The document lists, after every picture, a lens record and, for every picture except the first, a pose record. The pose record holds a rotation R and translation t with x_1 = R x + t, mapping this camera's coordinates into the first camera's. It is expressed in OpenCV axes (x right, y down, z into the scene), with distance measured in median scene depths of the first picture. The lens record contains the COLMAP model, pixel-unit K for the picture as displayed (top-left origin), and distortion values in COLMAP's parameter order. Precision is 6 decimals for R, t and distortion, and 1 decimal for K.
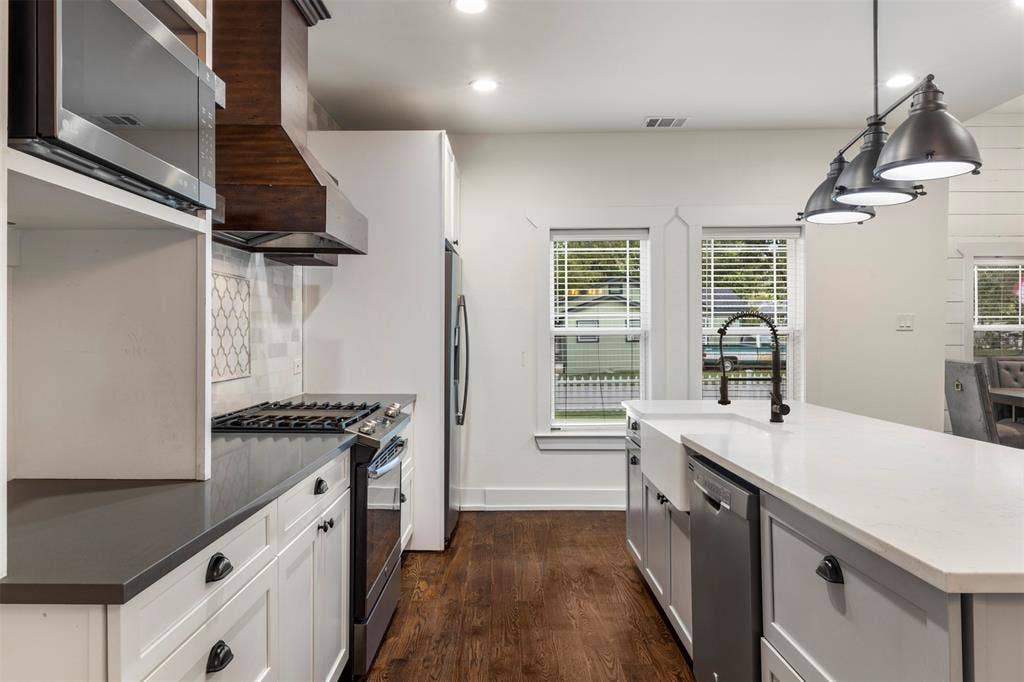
lens RADIAL K [[699.9, 0, 517.2], [0, 699.9, 335.5], [0, 0, 1]] dist [-0.022302, -0.000527]
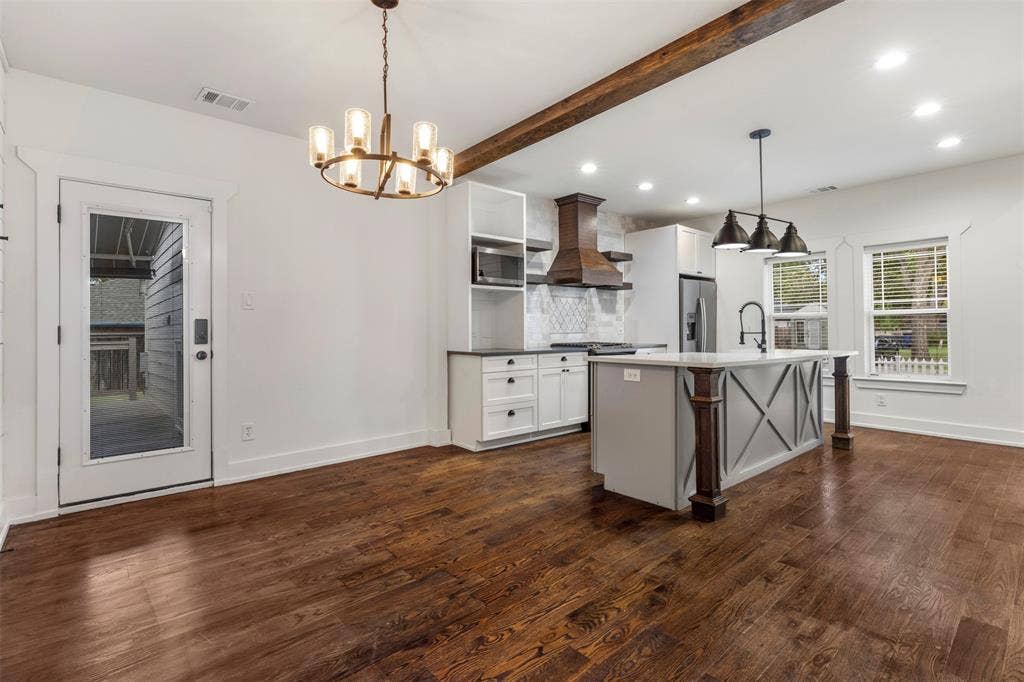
lens RADIAL K [[508.7, 0, 505.7], [0, 508.7, 322.2], [0, 0, 1]] dist [0.000448, -0.000243]
pose [[0.644624, -0.014568, -0.764361, 0.896615], [0.003251, 0.999862, -0.016314, 0.046004], [0.764493, 0.008032, 0.644582, -0.521353]]
